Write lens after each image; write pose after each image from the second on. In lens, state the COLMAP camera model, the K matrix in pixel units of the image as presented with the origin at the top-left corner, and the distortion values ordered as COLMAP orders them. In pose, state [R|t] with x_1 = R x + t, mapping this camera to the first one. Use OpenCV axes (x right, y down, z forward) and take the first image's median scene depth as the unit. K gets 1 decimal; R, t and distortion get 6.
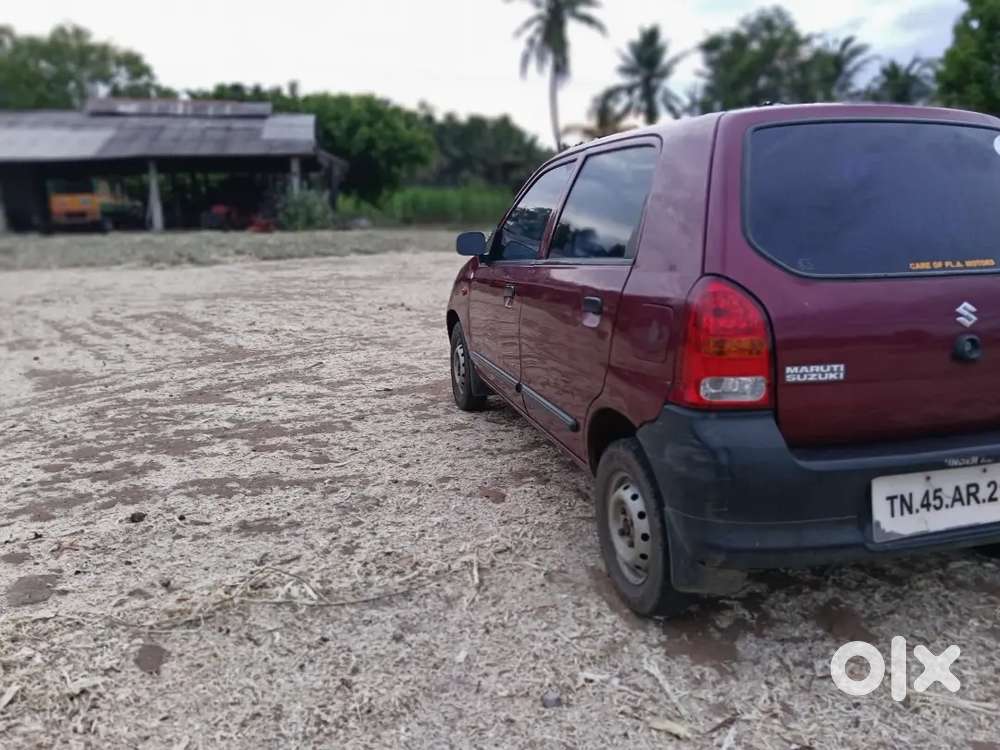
lens RADIAL K [[814.6, 0, 497.9], [0, 814.6, 385.1], [0, 0, 1]] dist [0.031804, -0.099302]
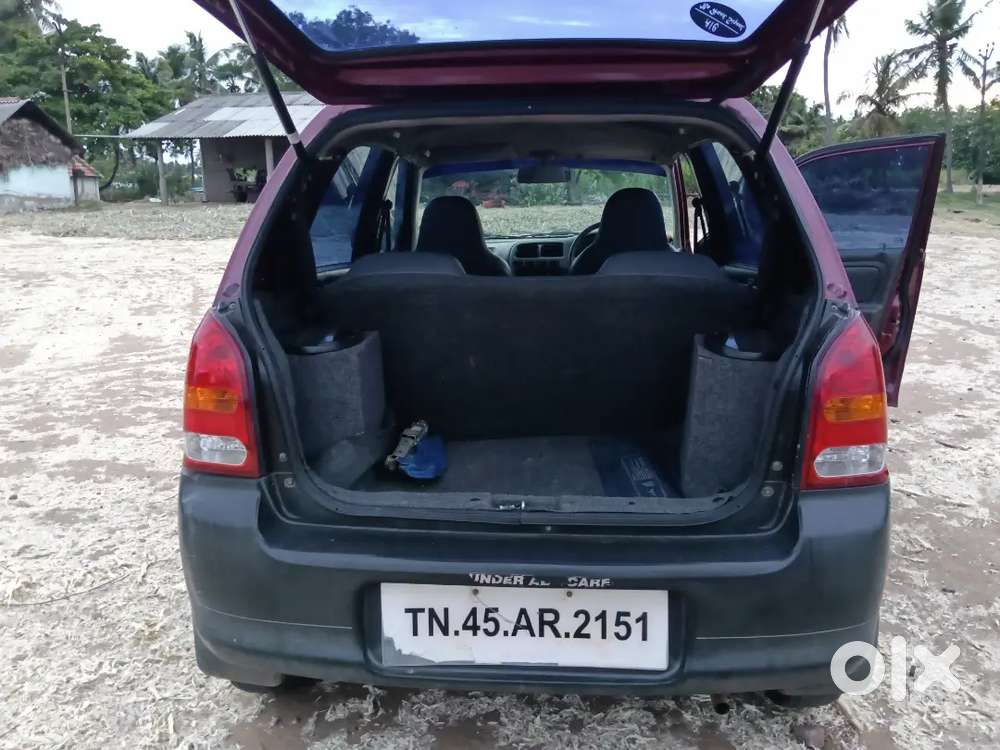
lens RADIAL K [[814.6, 0, 492.9], [0, 814.6, 376.3], [0, 0, 1]] dist [0.031804, -0.099302]
pose [[0.946710, 0.080832, -0.311781, 0.612632], [-0.074023, 0.996689, 0.033632, -0.088997], [0.313467, -0.008761, 0.949559, 0.235559]]
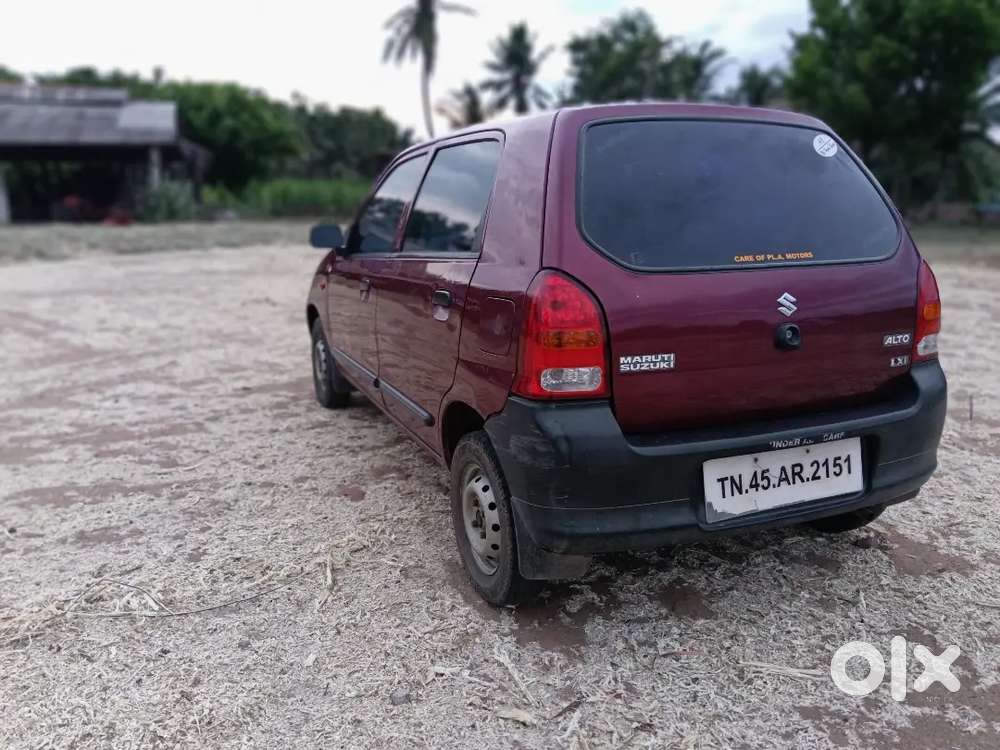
lens RADIAL K [[814.6, 0, 499.5], [0, 814.6, 384.5], [0, 0, 1]] dist [0.031804, -0.099302]
pose [[0.988837, -0.022661, 0.147271, 0.036783], [0.021812, 0.999735, 0.007375, 0.001291], [-0.147399, -0.004081, 0.989069, 0.002545]]
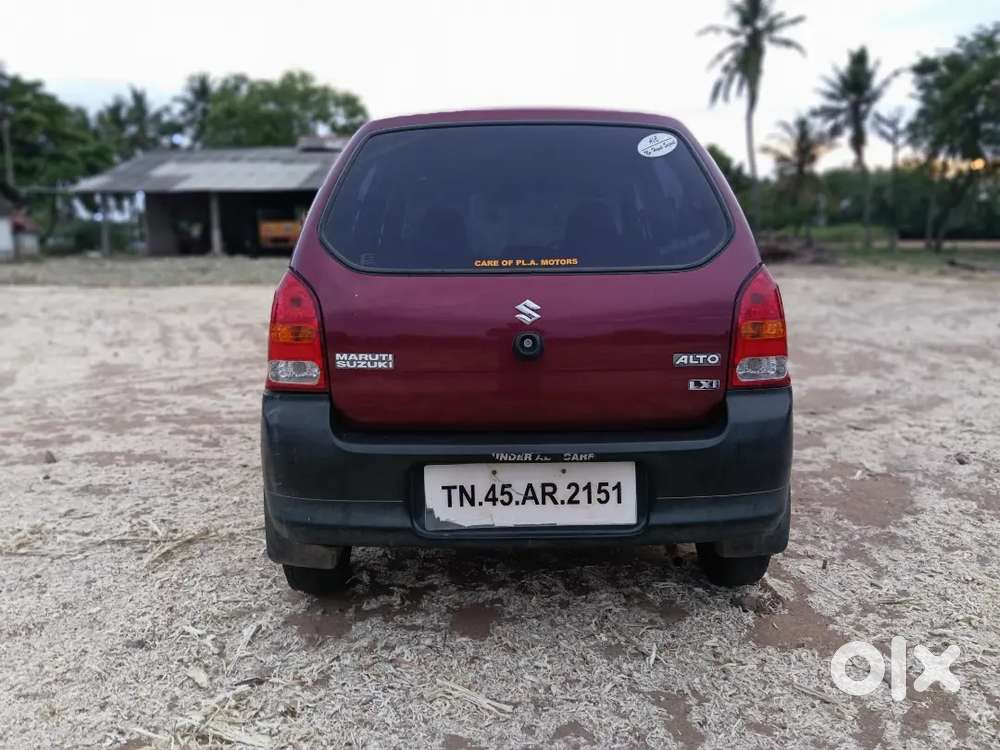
lens RADIAL K [[814.6, 0, 495.4], [0, 814.6, 366.3], [0, 0, 1]] dist [0.031804, -0.099302]
pose [[0.967947, 0.046239, -0.246860, 0.621502], [-0.060323, 0.996936, -0.049793, 0.026728], [0.243801, 0.063088, 0.967771, 0.011934]]
